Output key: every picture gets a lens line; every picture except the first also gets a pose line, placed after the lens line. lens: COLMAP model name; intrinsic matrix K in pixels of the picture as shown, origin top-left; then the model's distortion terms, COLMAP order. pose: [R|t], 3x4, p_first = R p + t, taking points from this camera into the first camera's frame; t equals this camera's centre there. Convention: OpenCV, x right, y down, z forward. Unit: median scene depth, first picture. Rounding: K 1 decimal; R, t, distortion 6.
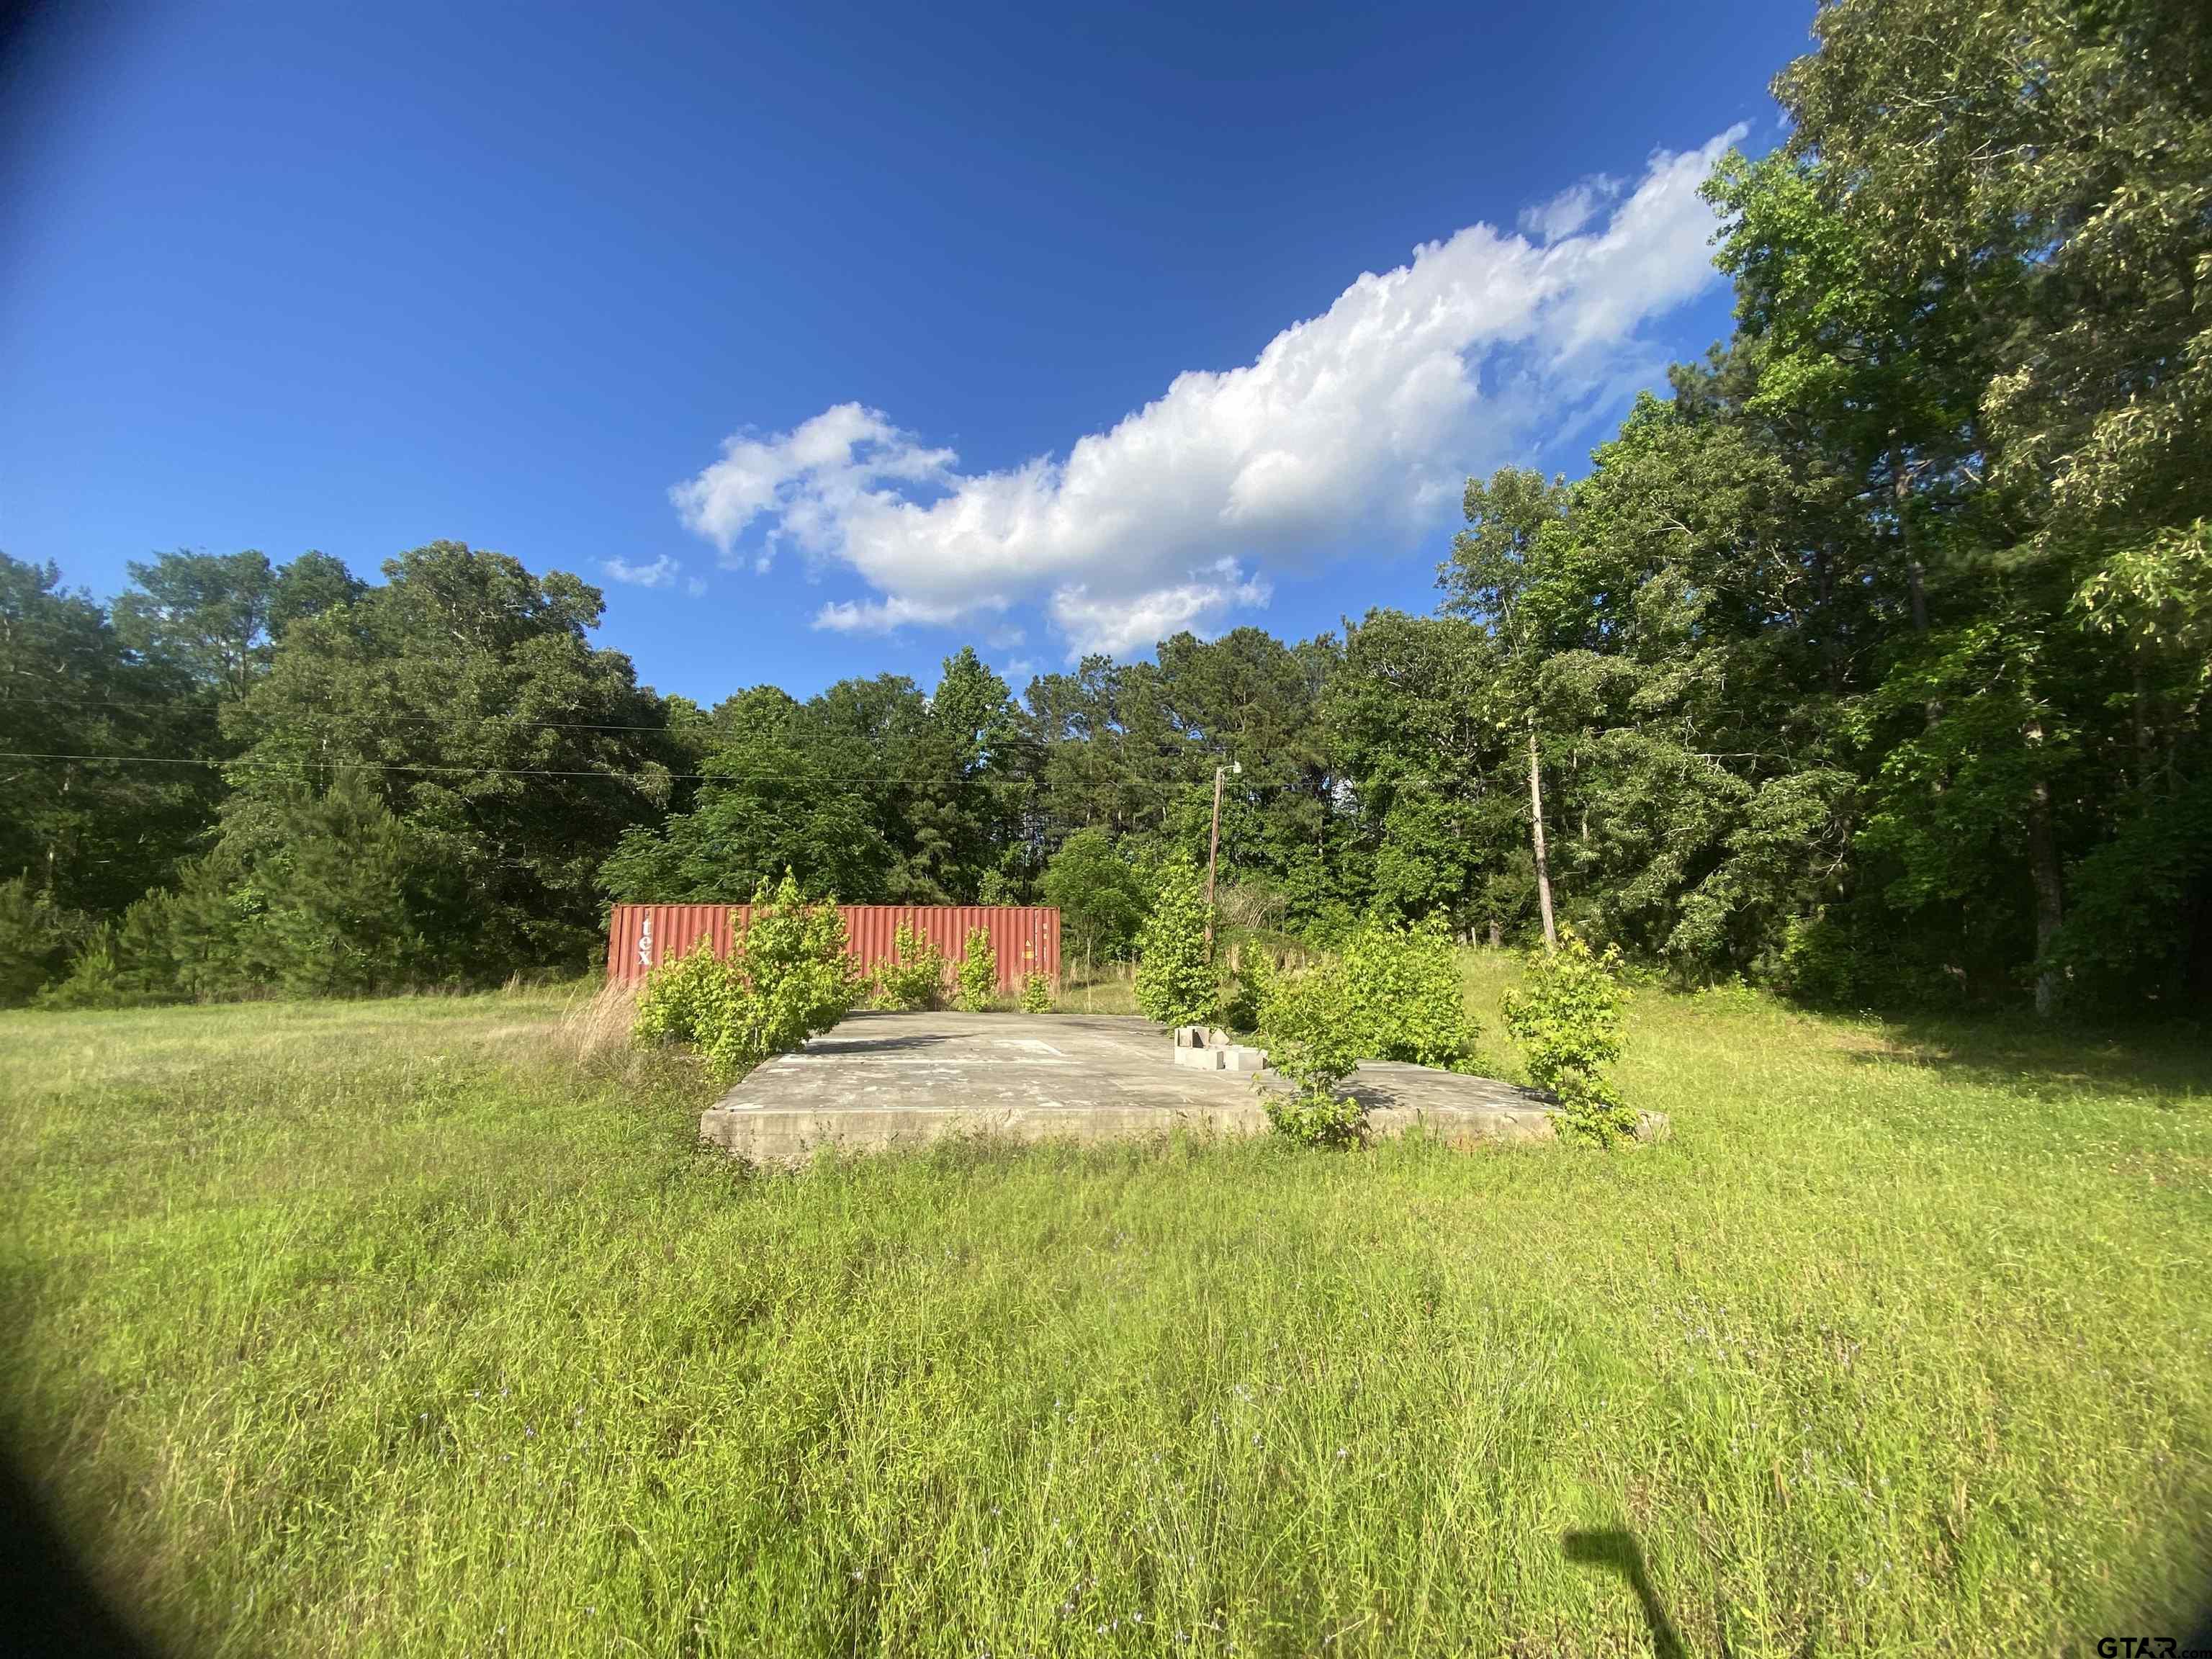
lens RADIAL K [[903.2, 0, 1102.0], [0, 903.2, 838.4], [0, 0, 1]] dist [-0.038650, -0.001722]
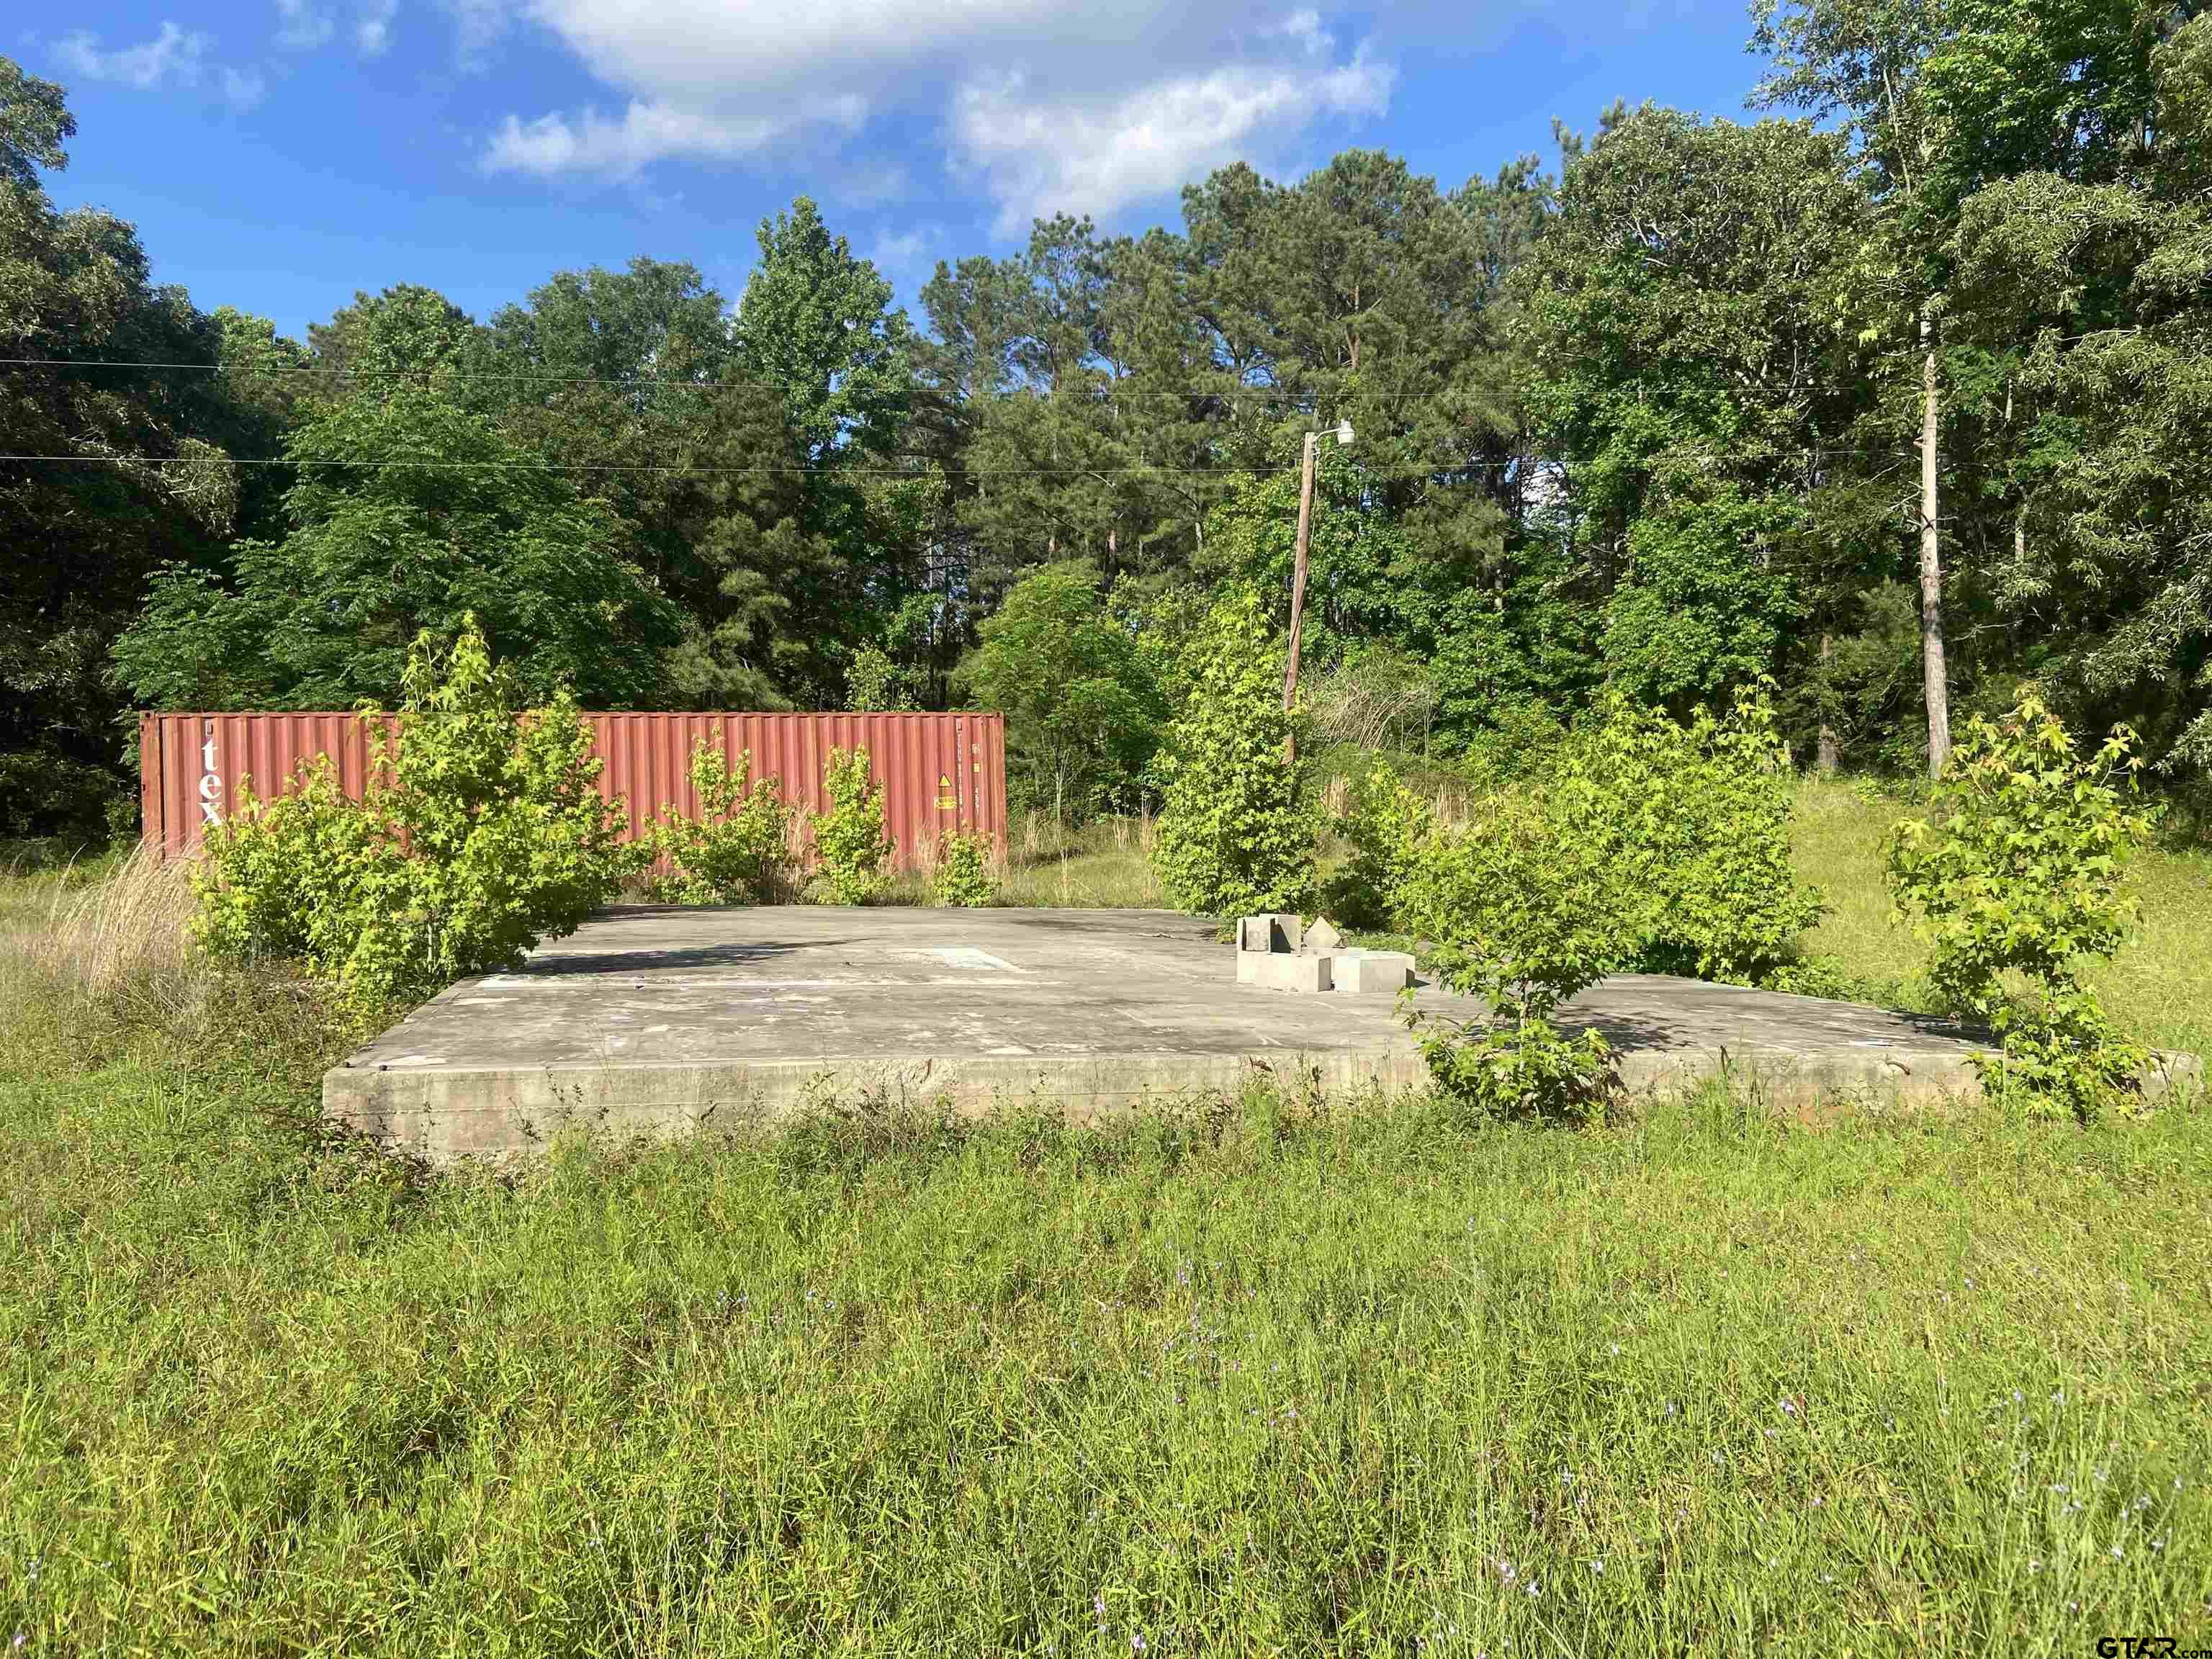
lens RADIAL K [[1664.4, 0, 1075.2], [0, 1664.4, 900.4], [0, 0, 1]] dist [-0.008118, -0.050462]
pose [[0.999848, -0.017380, -0.001198, -0.007539], [0.017323, 0.984614, 0.173885, 0.022167], [-0.001843, -0.173879, 0.984765, 0.036855]]
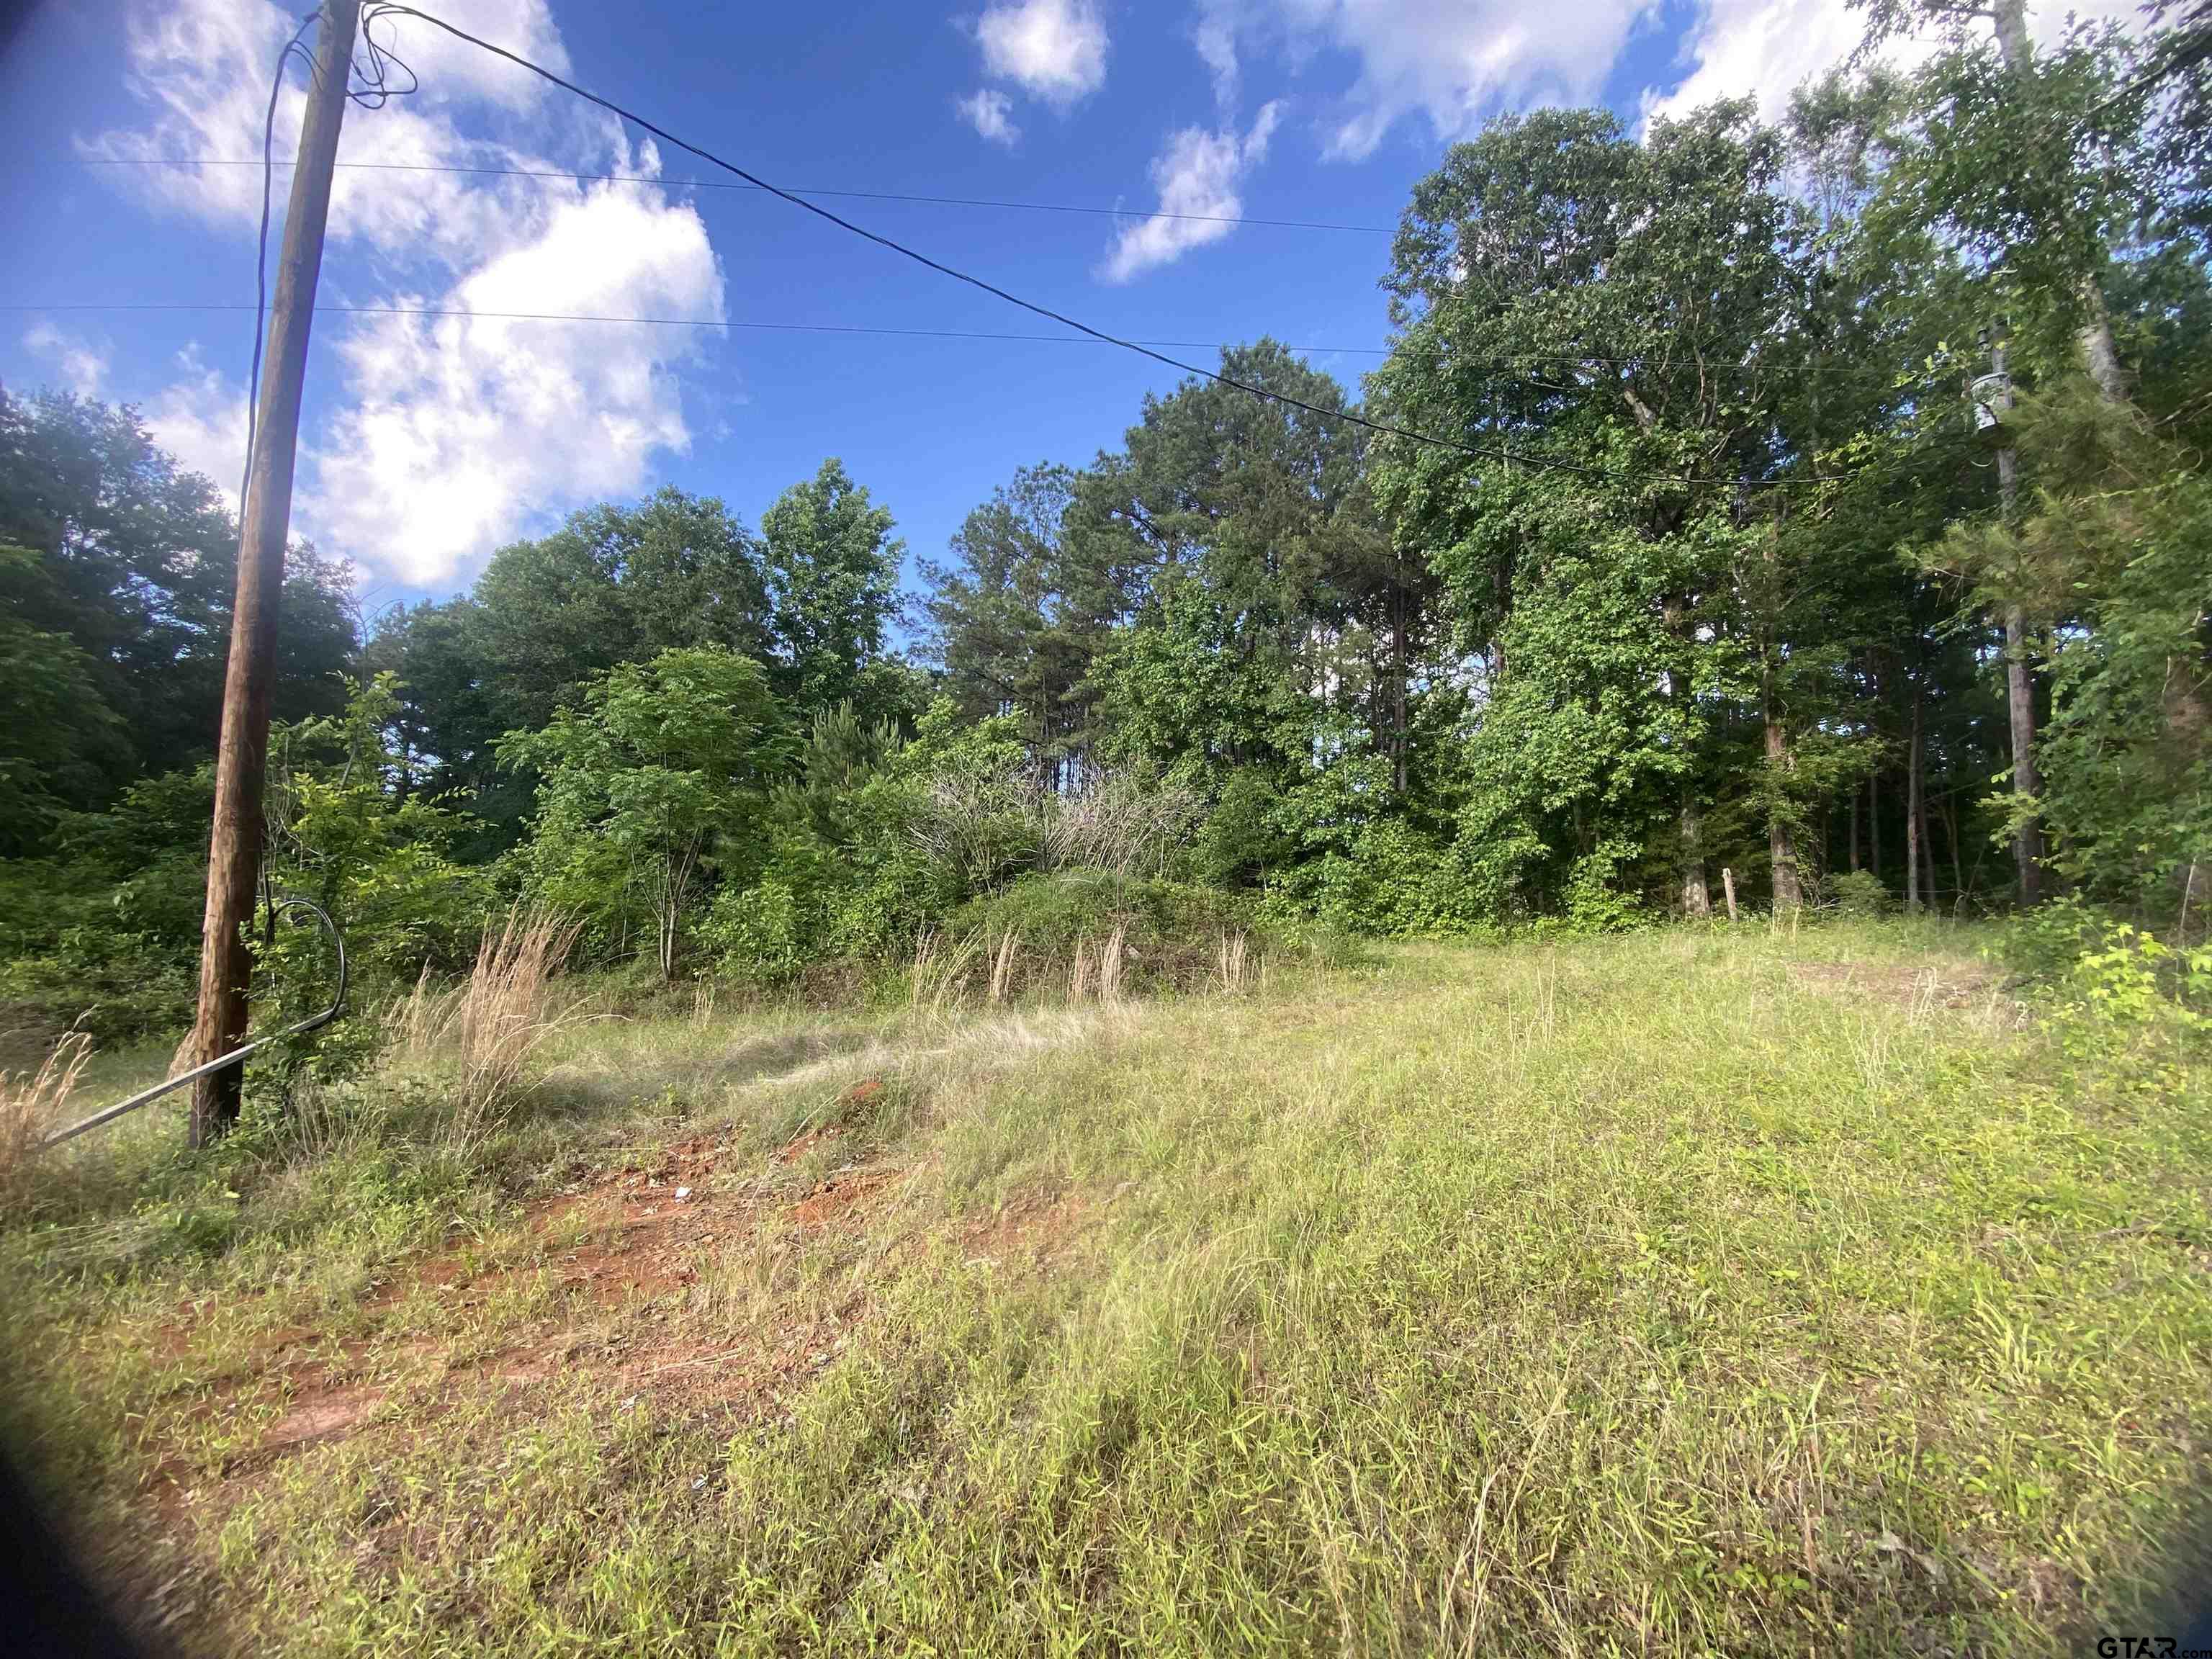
lens RADIAL K [[903.2, 0, 1084.3], [0, 903.2, 882.5], [0, 0, 1]] dist [-0.038650, -0.001722]
pose [[0.984673, -0.019071, -0.173364, 0.307355], [0.032778, 0.996527, 0.076549, 0.099842], [0.171302, -0.081058, 0.981878, 0.859950]]
